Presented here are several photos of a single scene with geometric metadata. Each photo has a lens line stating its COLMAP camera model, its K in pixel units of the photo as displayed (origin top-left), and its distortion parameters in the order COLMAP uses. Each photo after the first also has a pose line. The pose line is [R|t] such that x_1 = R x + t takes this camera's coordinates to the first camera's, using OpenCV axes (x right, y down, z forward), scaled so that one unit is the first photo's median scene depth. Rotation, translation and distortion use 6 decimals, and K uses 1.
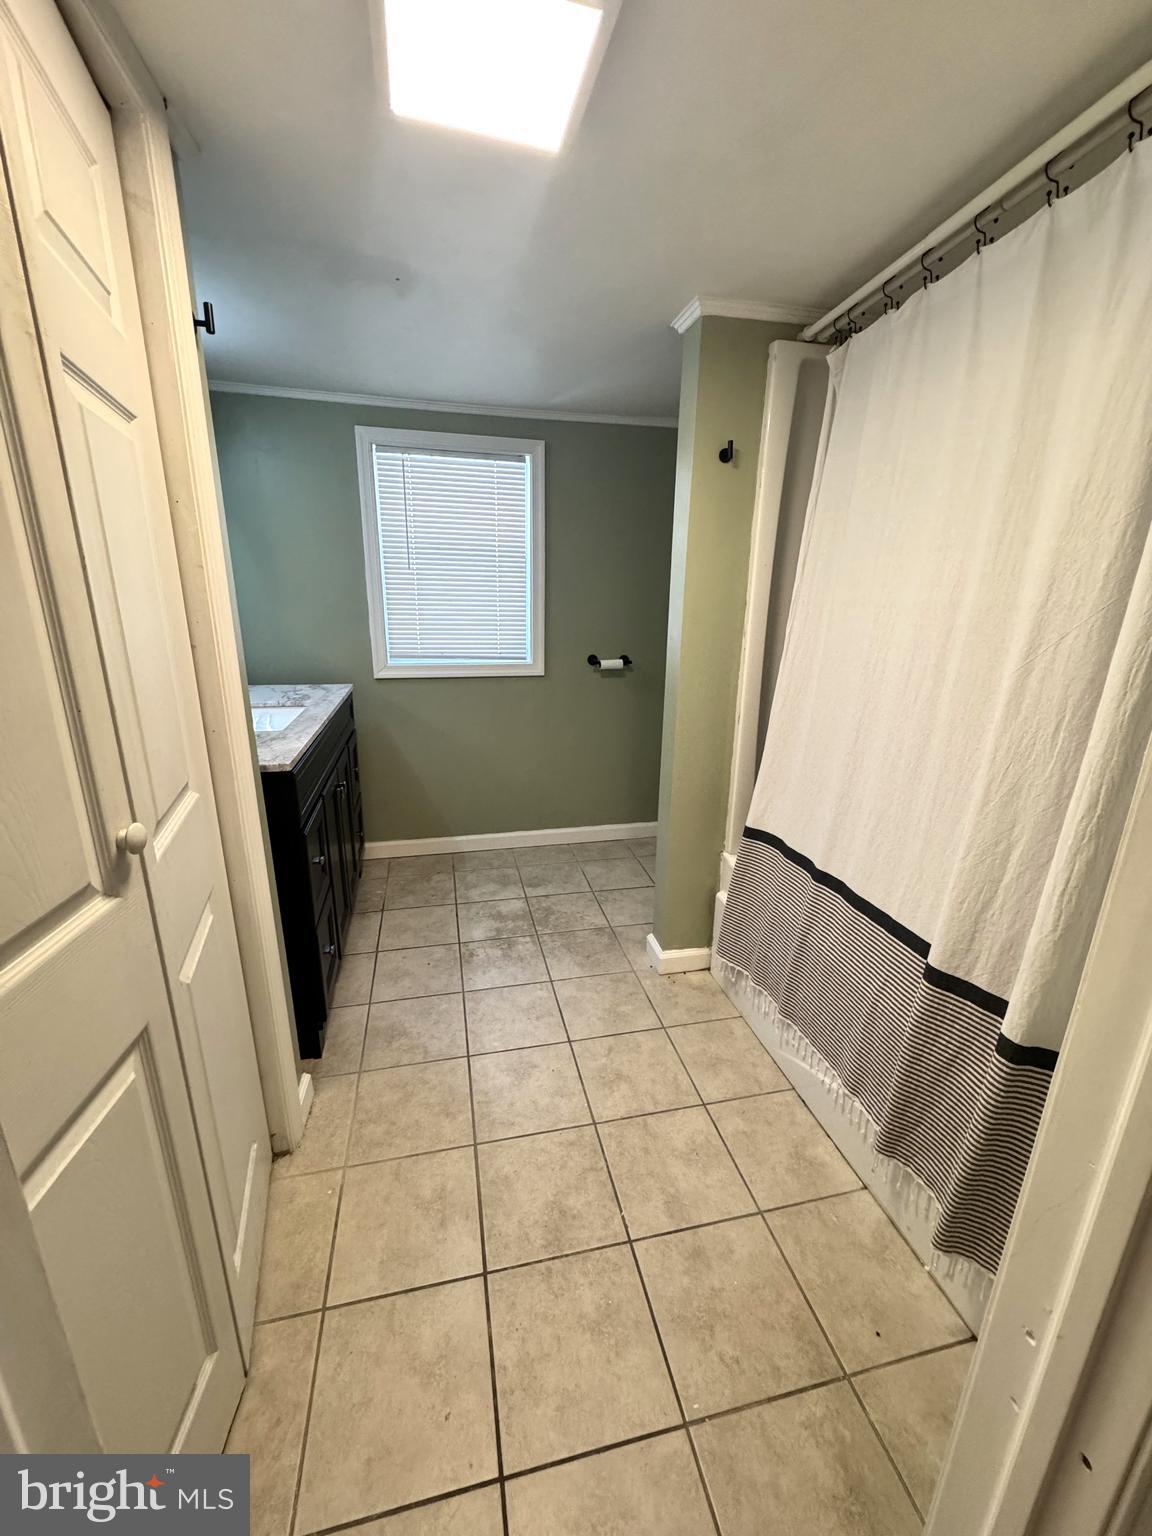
lens RADIAL K [[612.8, 0, 576.7], [0, 612.8, 762.7], [0, 0, 1]] dist [-0.003523, 0.000821]
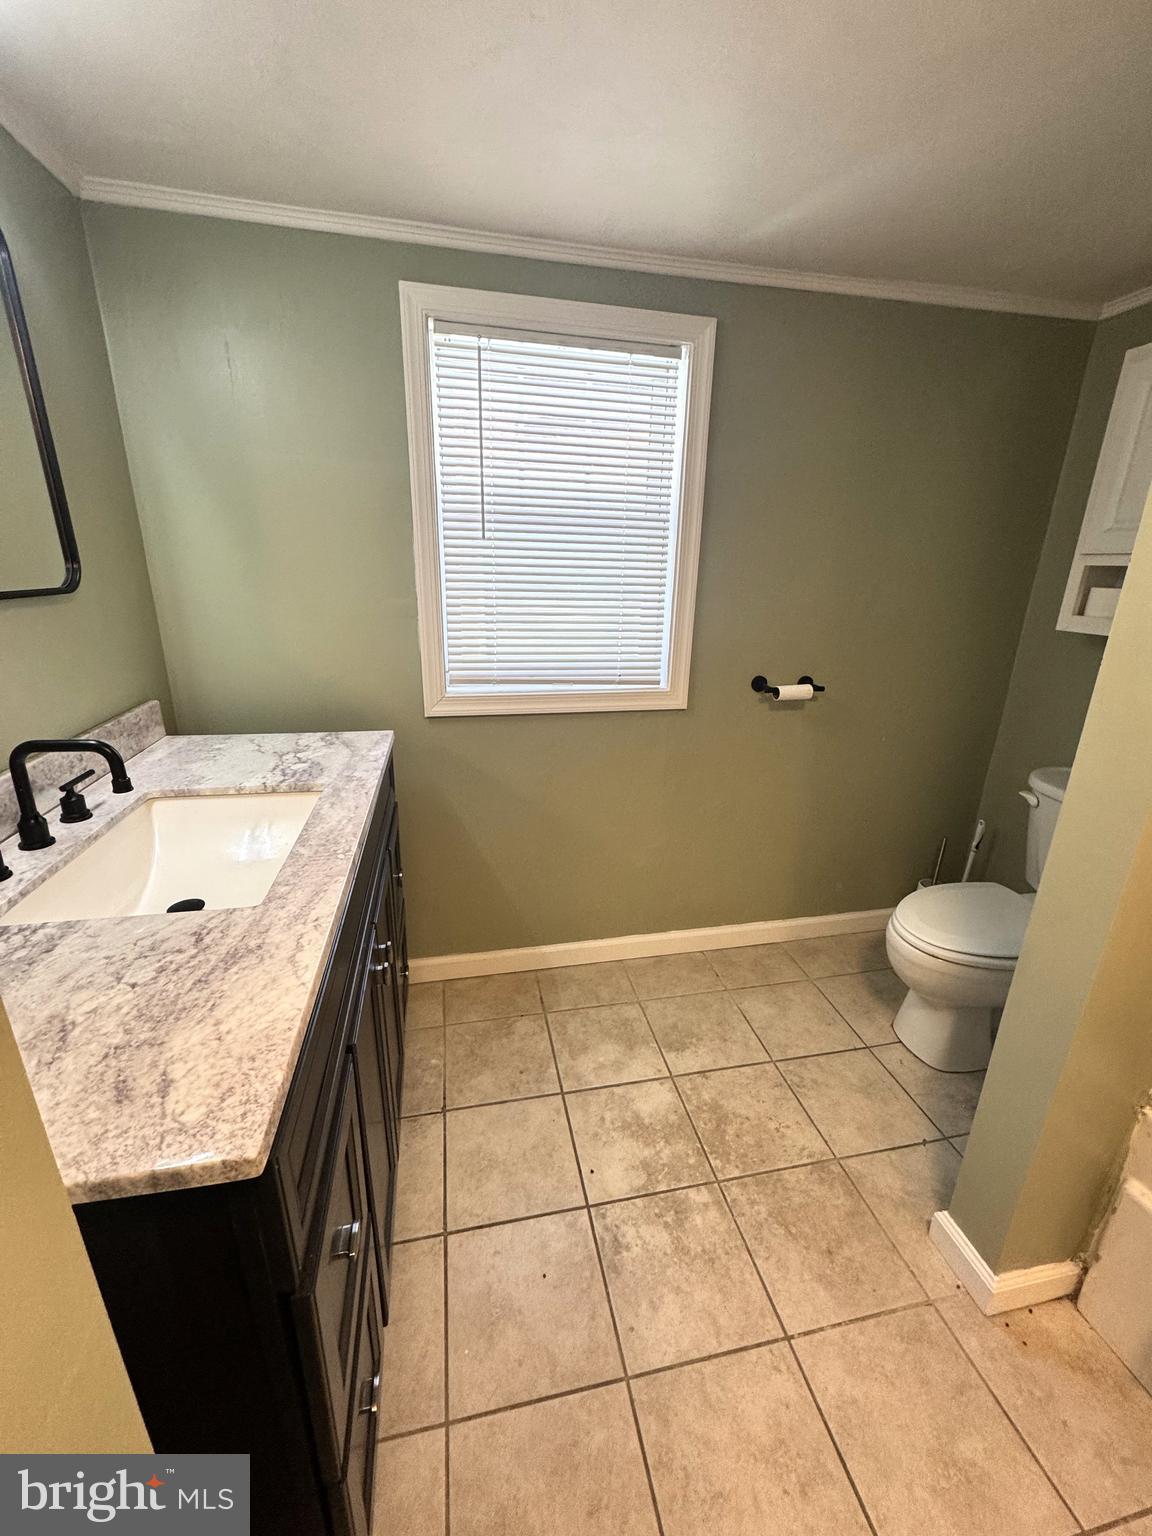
lens RADIAL K [[612.8, 0, 577.7], [0, 612.8, 765.1], [0, 0, 1]] dist [-0.003523, 0.000821]
pose [[0.999817, 0.009910, -0.016356, -0.171971], [-0.009357, 0.999395, 0.033509, -0.115238], [0.016678, -0.033350, 0.999305, 0.394630]]
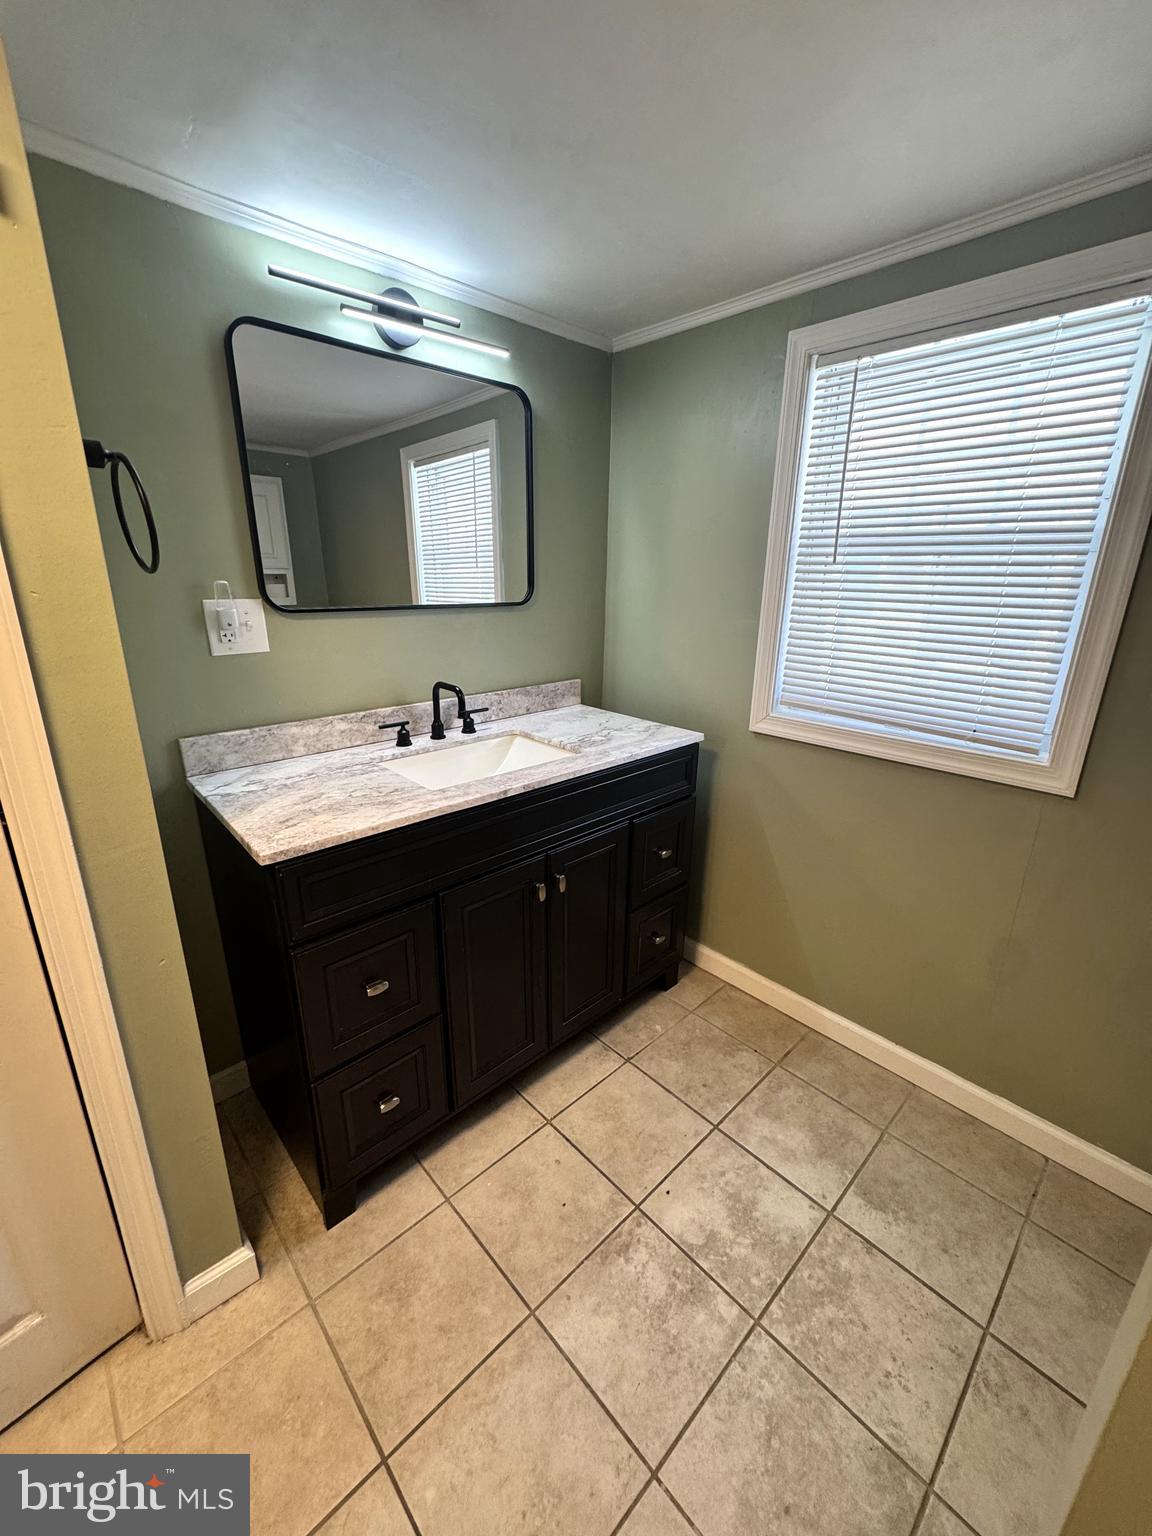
lens RADIAL K [[612.8, 0, 578.1], [0, 612.8, 765.1], [0, 0, 1]] dist [-0.003523, 0.000821]
pose [[0.508013, 0.246257, -0.825397, 0.137273], [-0.244282, 0.960106, 0.136097, -0.152717], [0.825983, 0.132491, 0.547903, 0.508810]]
